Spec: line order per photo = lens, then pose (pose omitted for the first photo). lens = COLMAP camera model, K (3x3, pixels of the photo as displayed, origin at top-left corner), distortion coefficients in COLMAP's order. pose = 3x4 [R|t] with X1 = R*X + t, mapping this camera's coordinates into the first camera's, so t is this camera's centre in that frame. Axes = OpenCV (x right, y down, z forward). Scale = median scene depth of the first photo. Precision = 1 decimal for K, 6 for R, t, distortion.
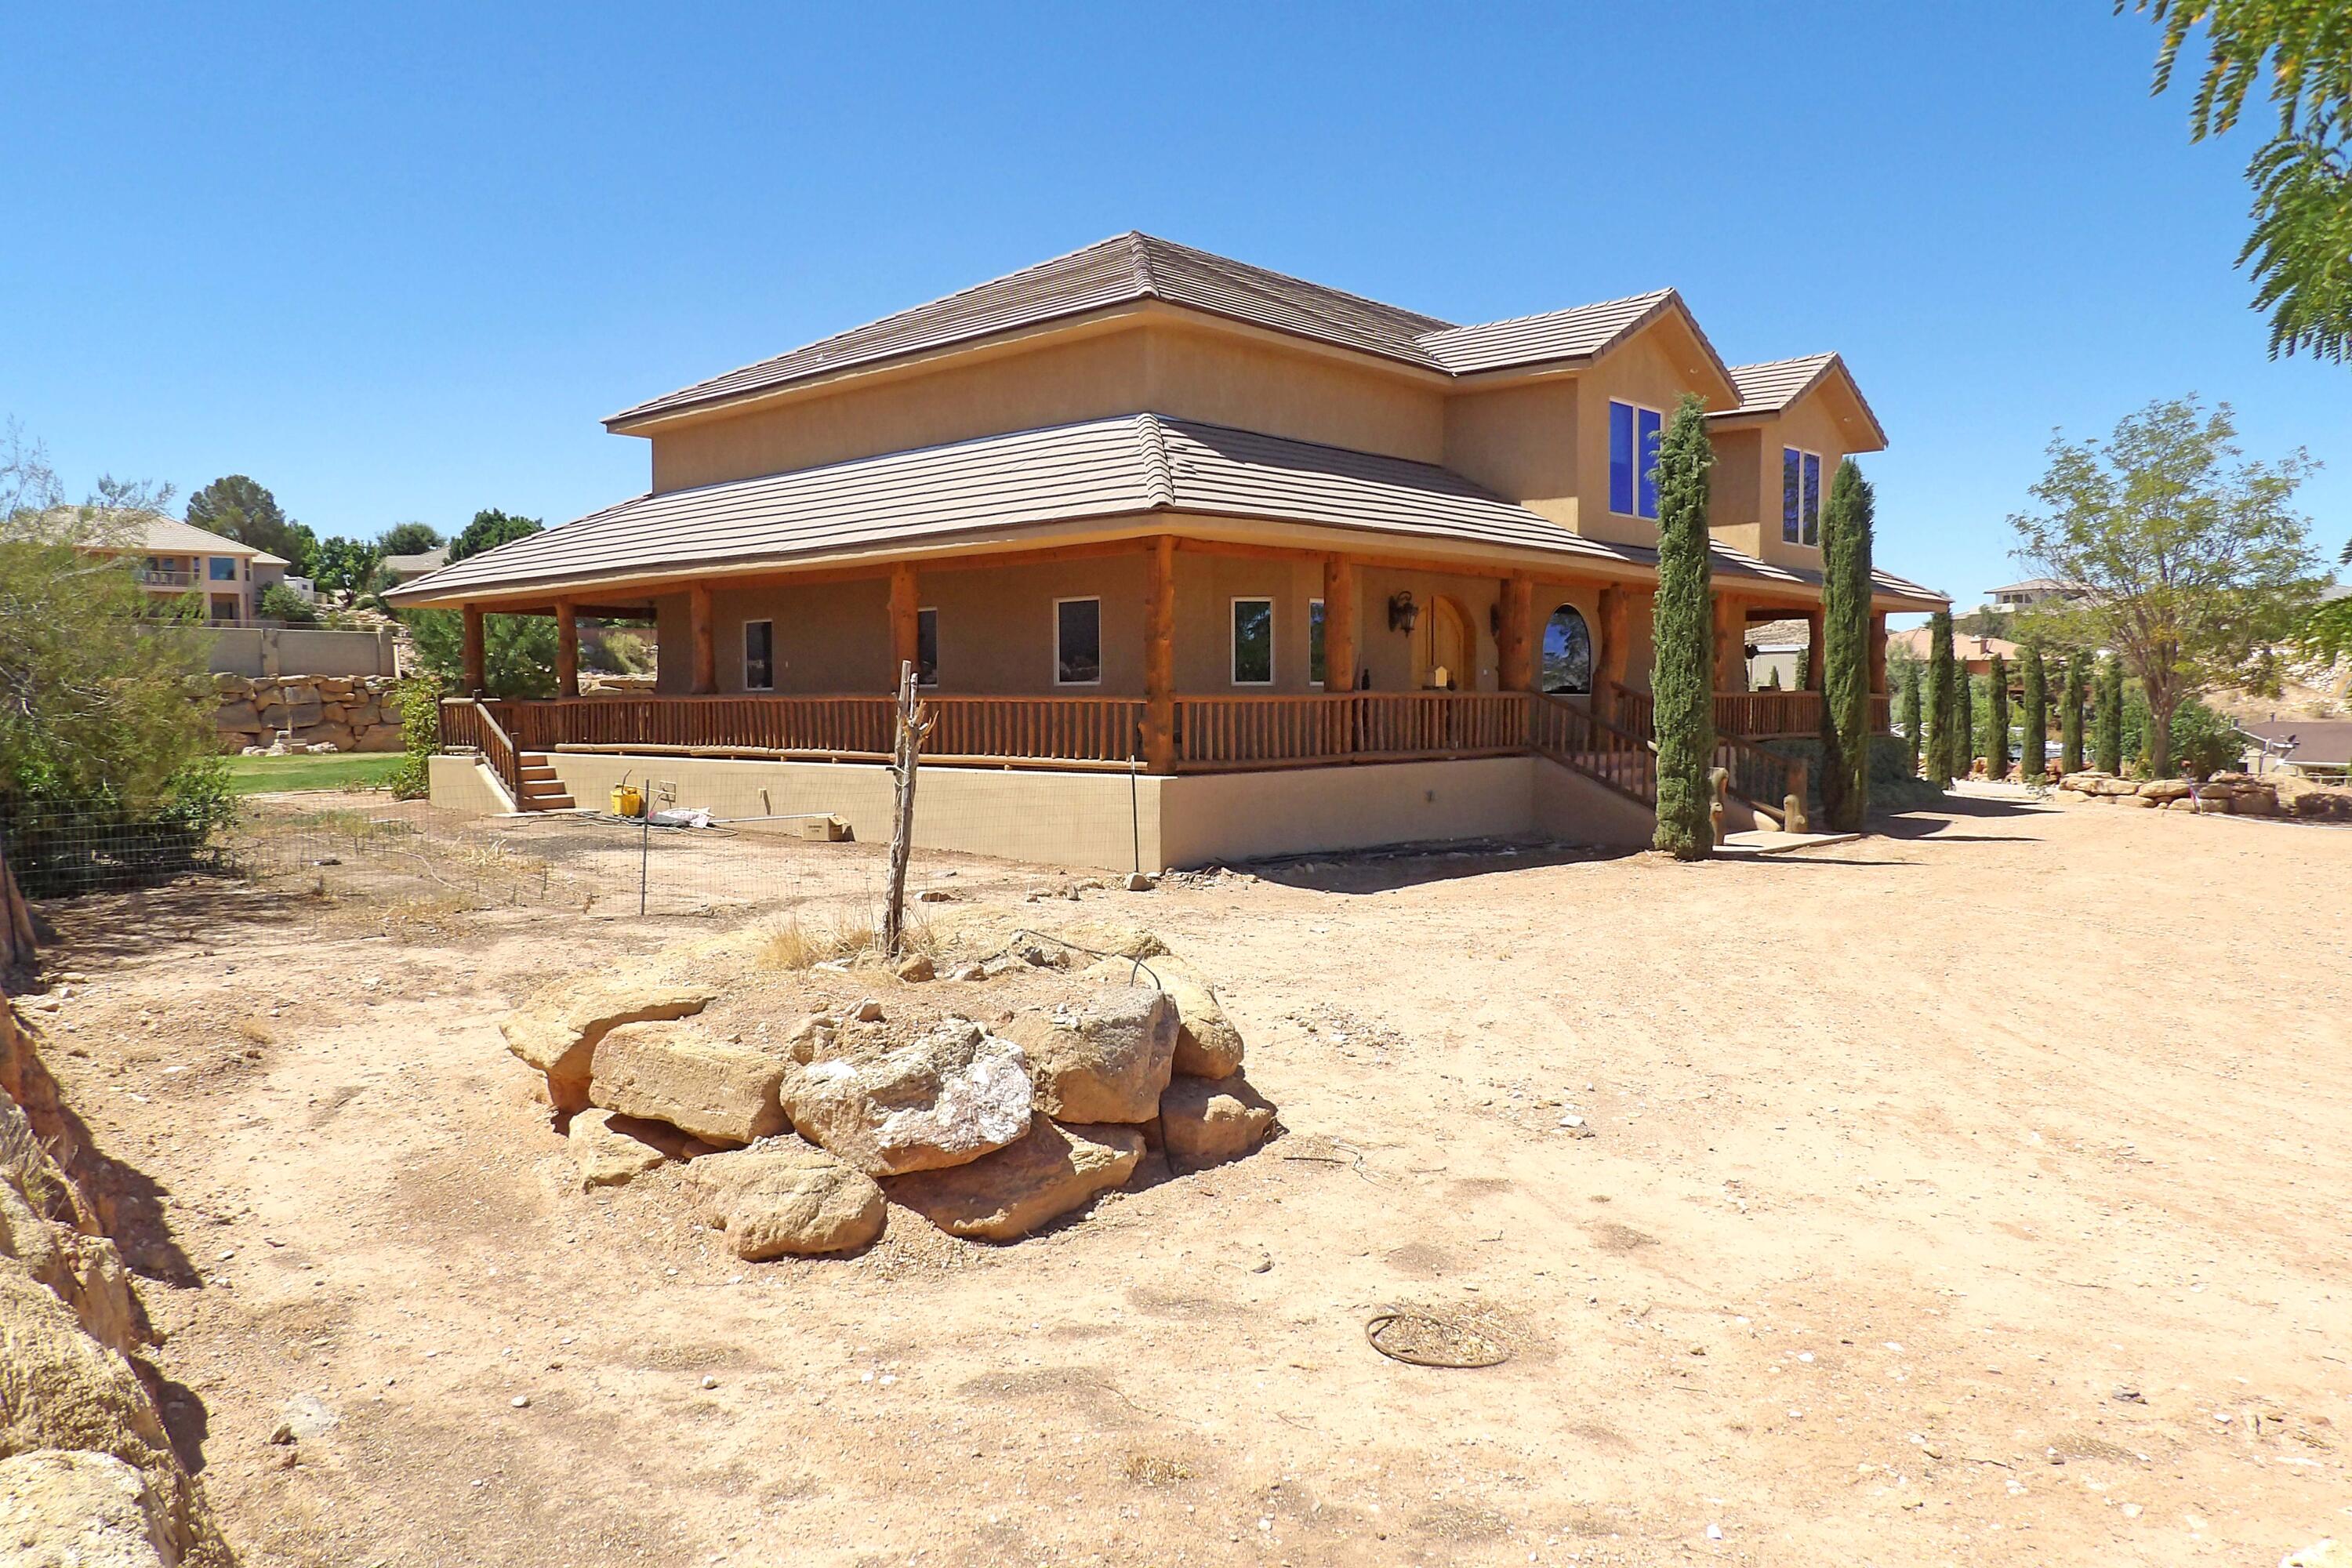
lens RADIAL K [[1697.3, 0, 1152.7], [0, 1697.3, 777.4], [0, 0, 1]] dist [-0.039078, 0.052661]
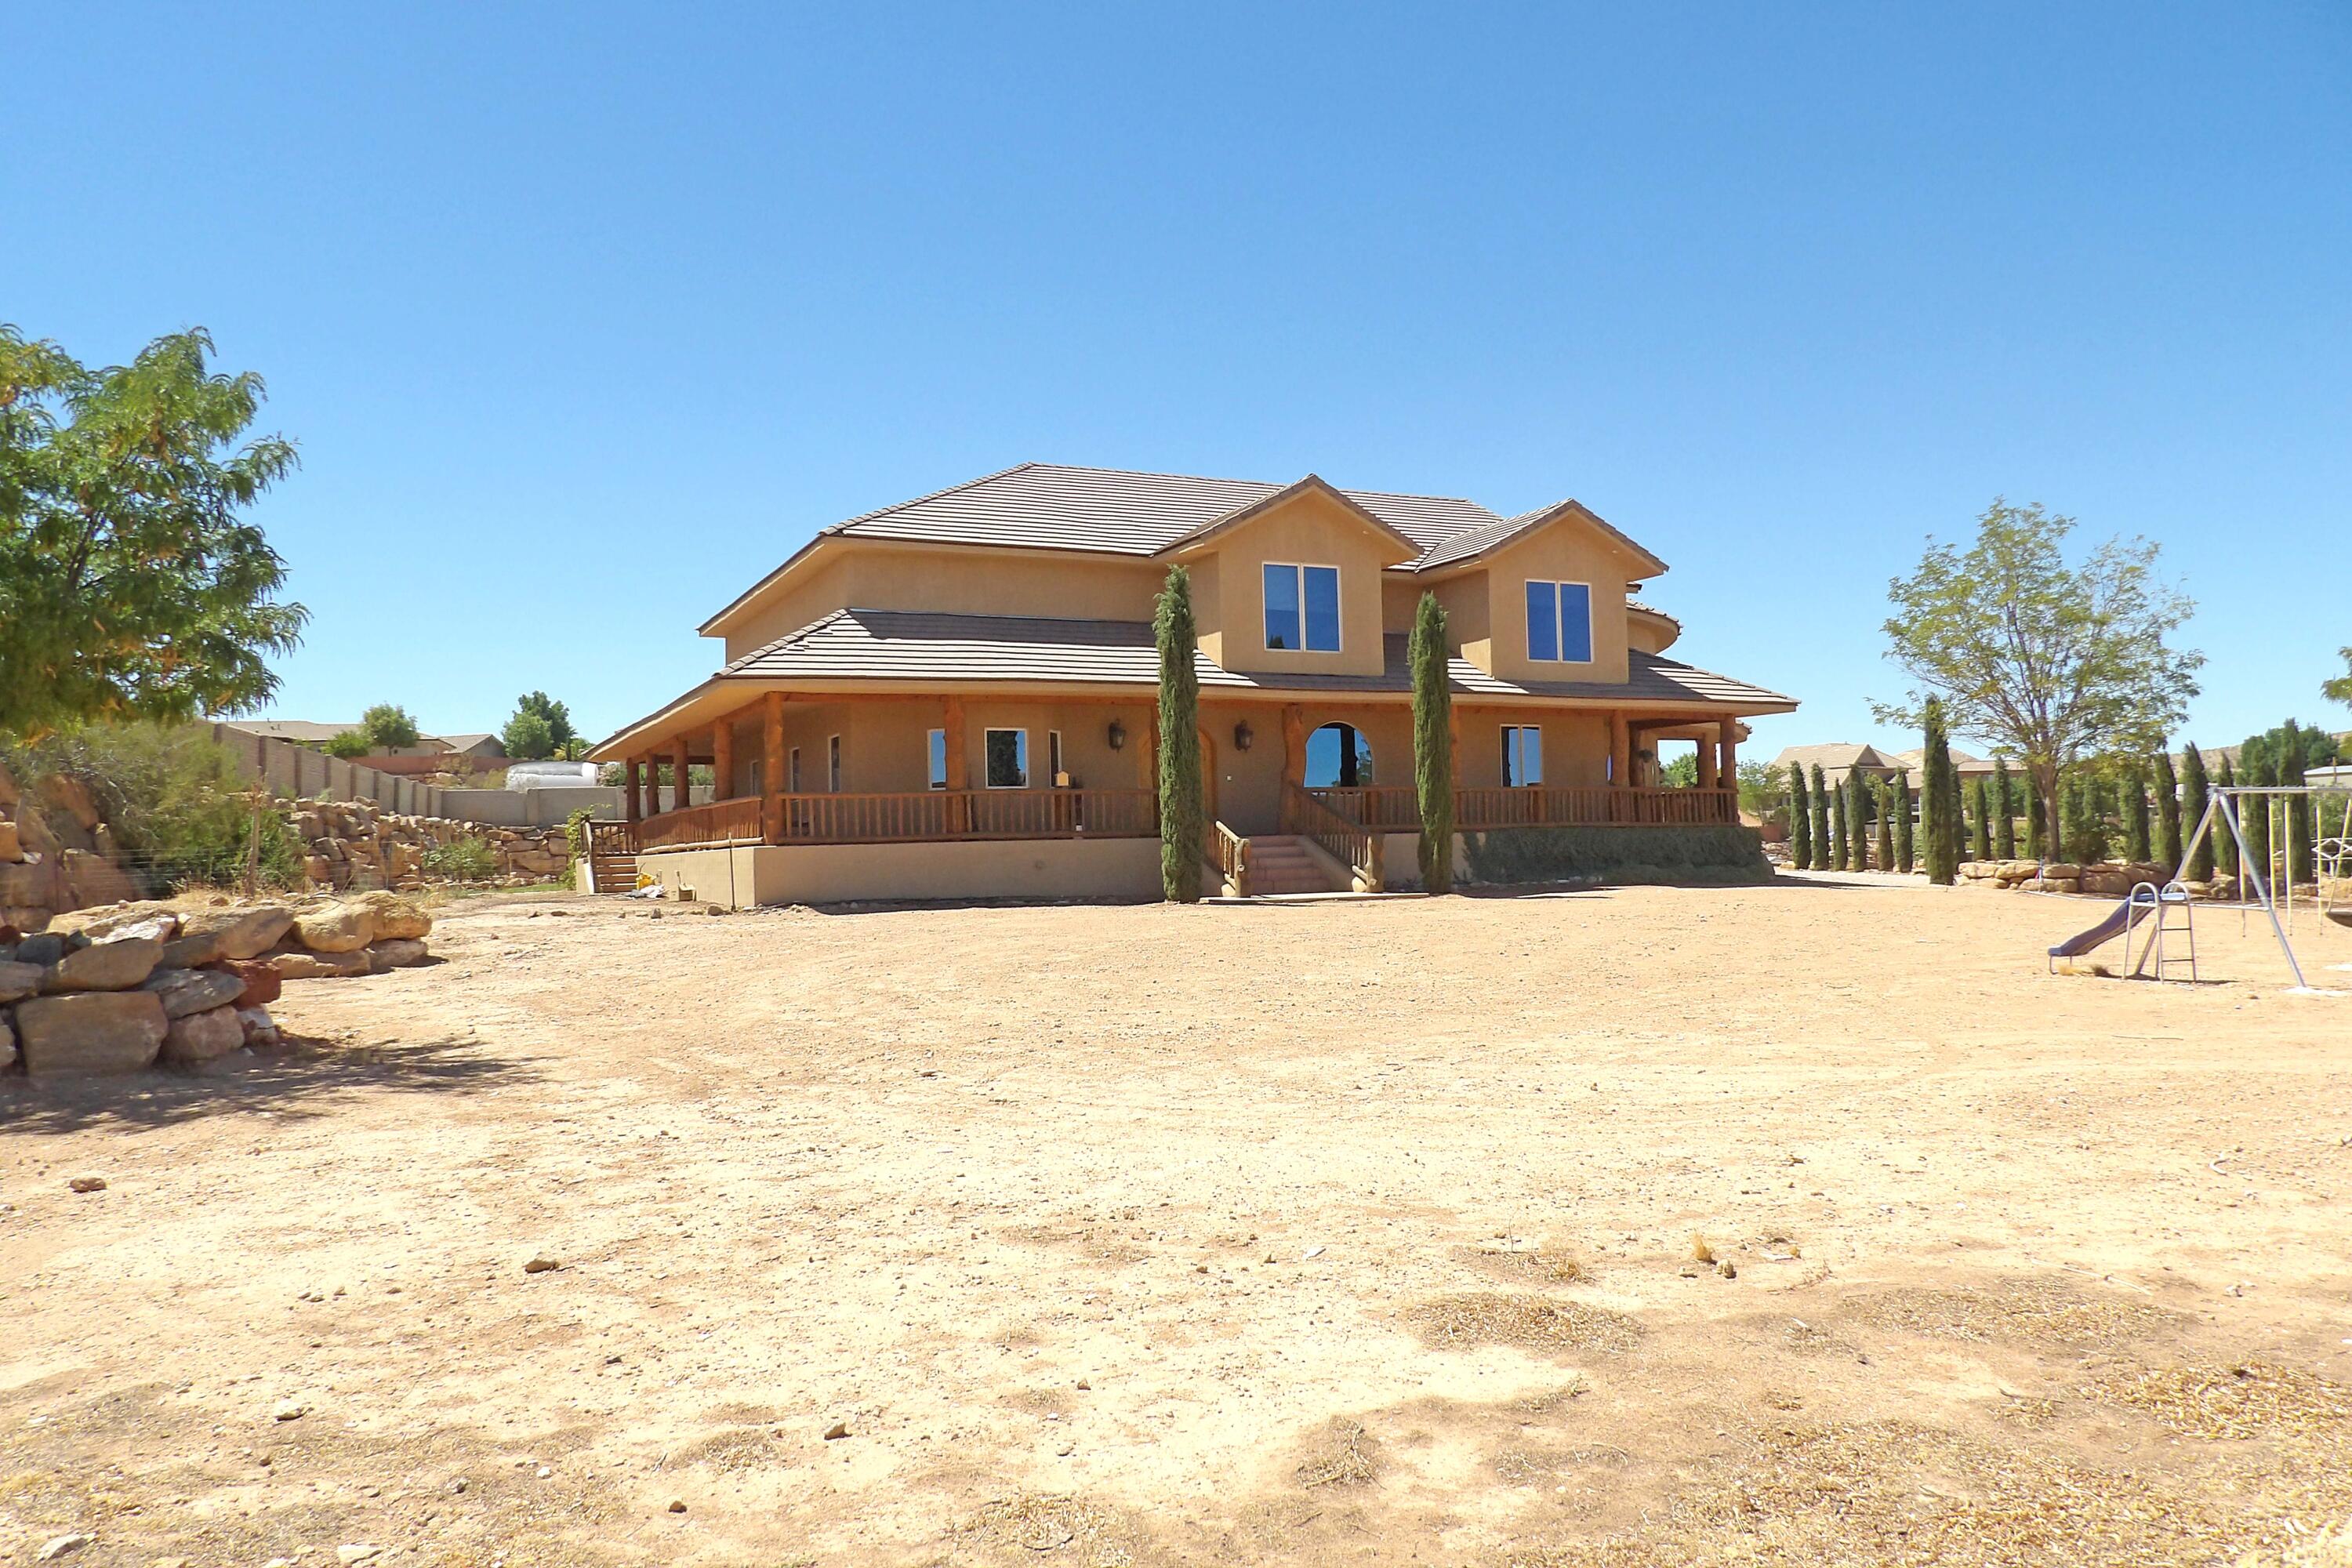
lens RADIAL K [[1697.3, 0, 1161.9], [0, 1697.3, 789.4], [0, 0, 1]] dist [-0.039078, 0.052661]
pose [[0.930467, -0.034245, -0.364771, 0.660515], [0.004011, 0.996515, -0.083320, 0.056682], [0.366353, 0.076063, 0.927362, -0.221132]]
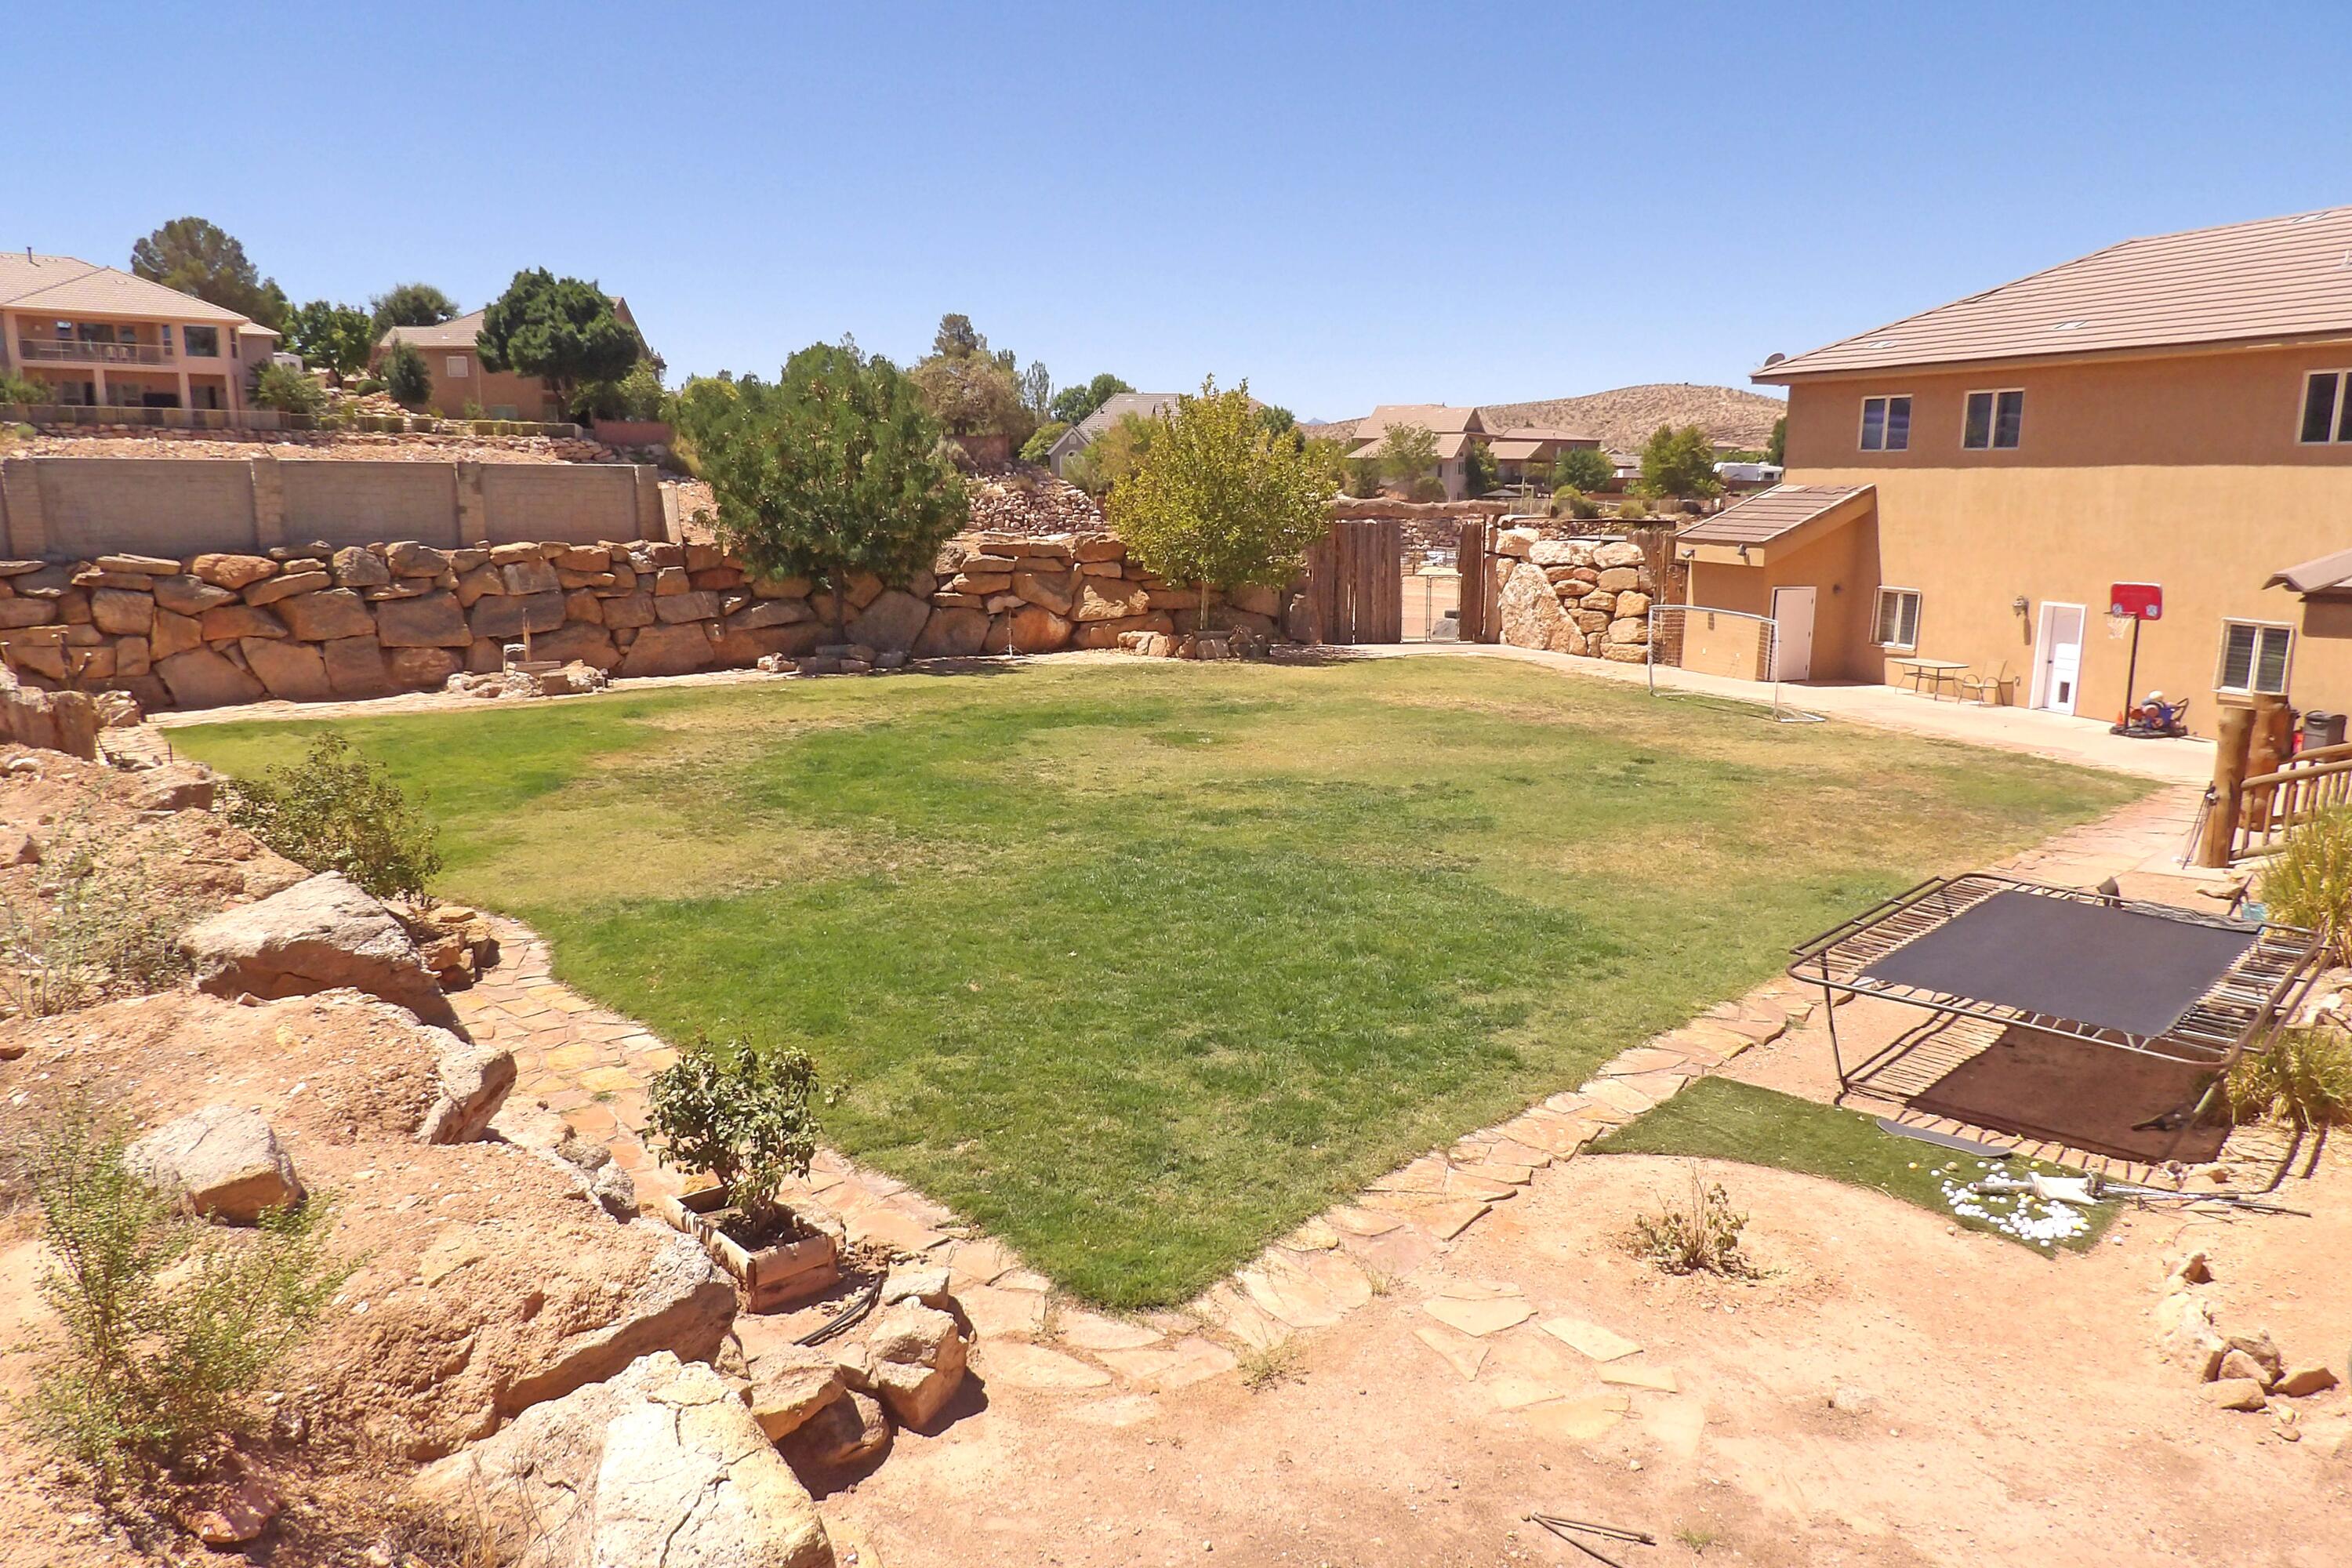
lens RADIAL K [[1697.3, 0, 1160.2], [0, 1697.3, 799.3], [0, 0, 1]] dist [-0.039078, 0.052661]
pose [[0.998998, 0.005019, 0.044482, -0.543791], [-0.011079, 0.990498, 0.137079, -0.097271], [-0.043371, -0.137435, 0.989561, 0.694621]]
